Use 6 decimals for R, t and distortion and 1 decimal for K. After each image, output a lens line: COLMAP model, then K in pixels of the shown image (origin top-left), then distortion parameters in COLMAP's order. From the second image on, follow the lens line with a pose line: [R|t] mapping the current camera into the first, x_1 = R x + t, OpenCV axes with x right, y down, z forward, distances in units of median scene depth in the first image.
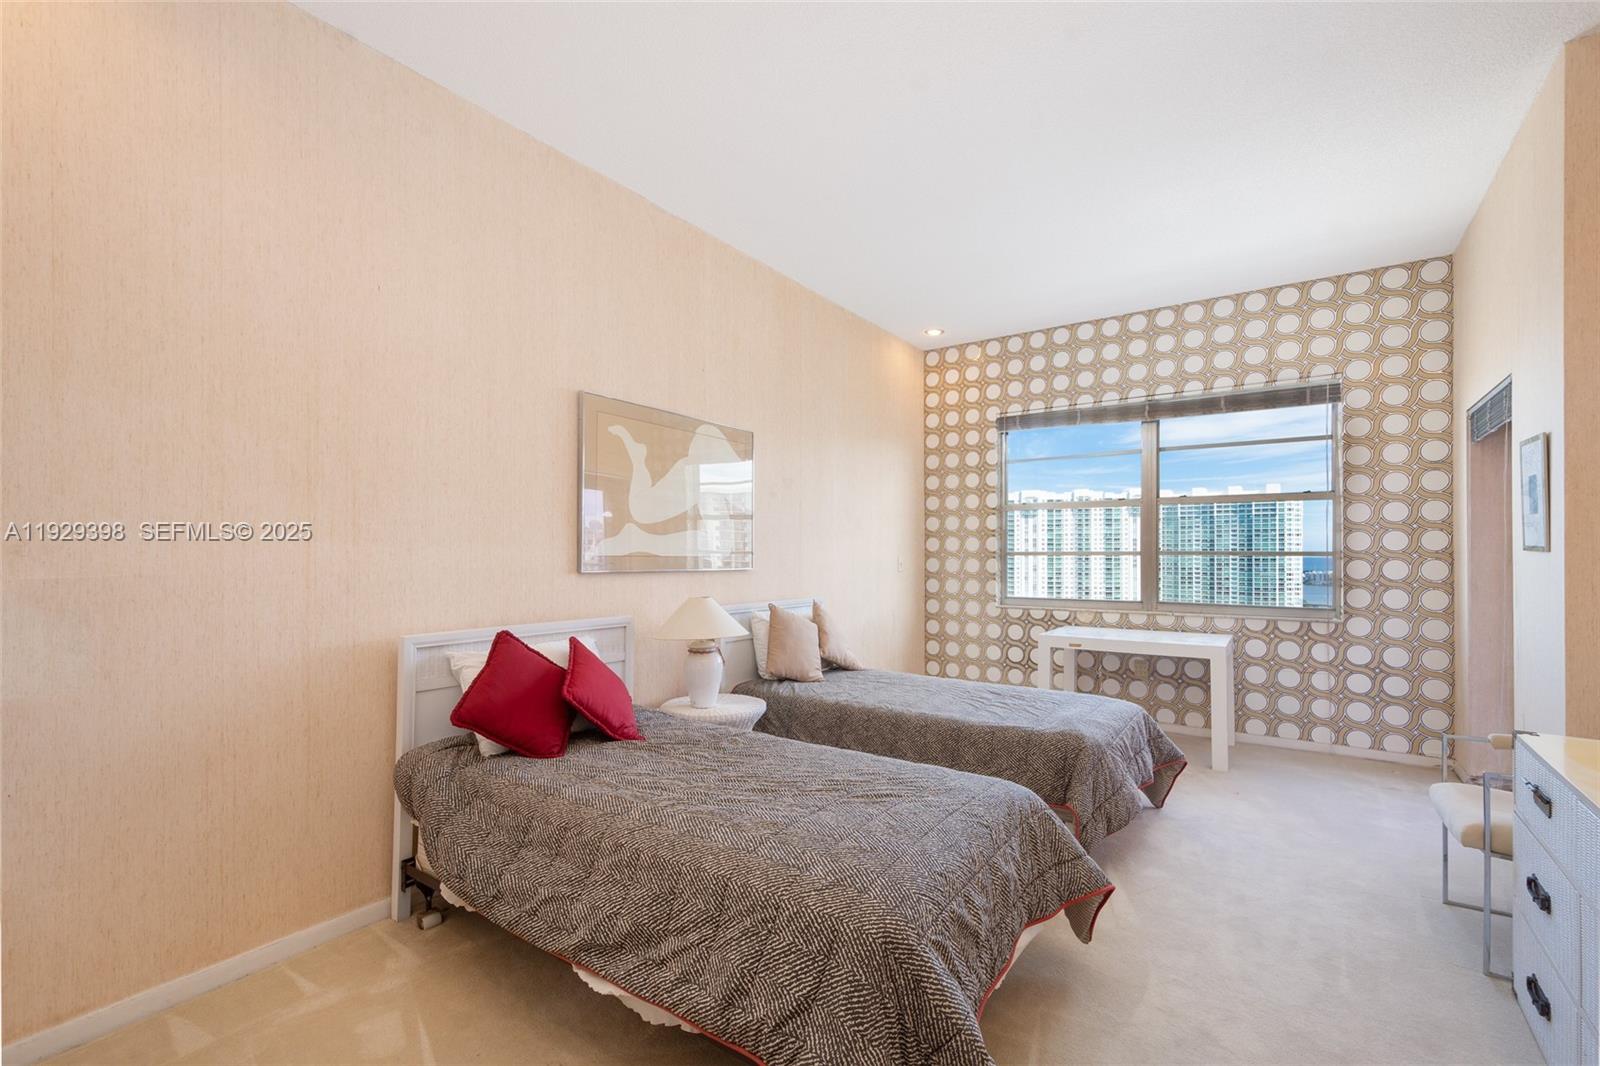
lens RADIAL K [[718.9, 0, 756.7], [0, 718.9, 546.3], [0, 0, 1]] dist [0.003954, -0.002138]
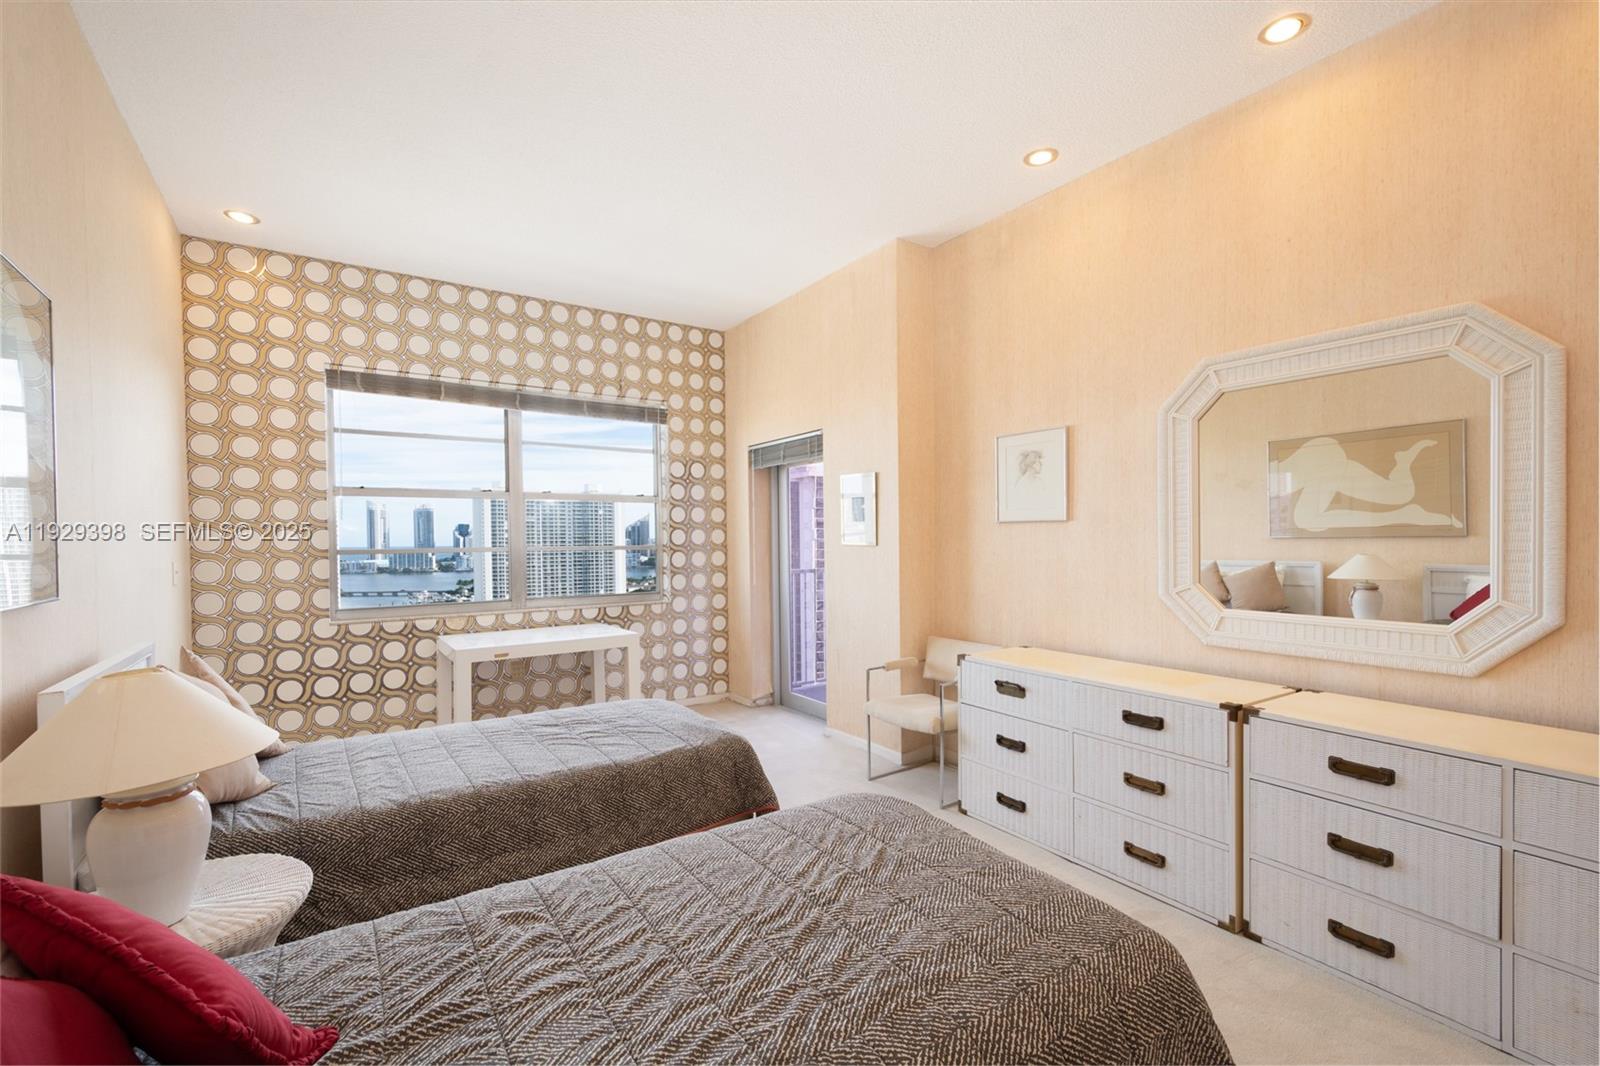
lens RADIAL K [[718.9, 0, 815.1], [0, 718.9, 545.0], [0, 0, 1]] dist [0.003954, -0.002138]
pose [[0.297277, -0.010118, 0.954738, -0.276672], [-0.000569, 0.999942, 0.010774, -0.006980], [-0.954791, -0.003746, 0.297254, 0.367762]]
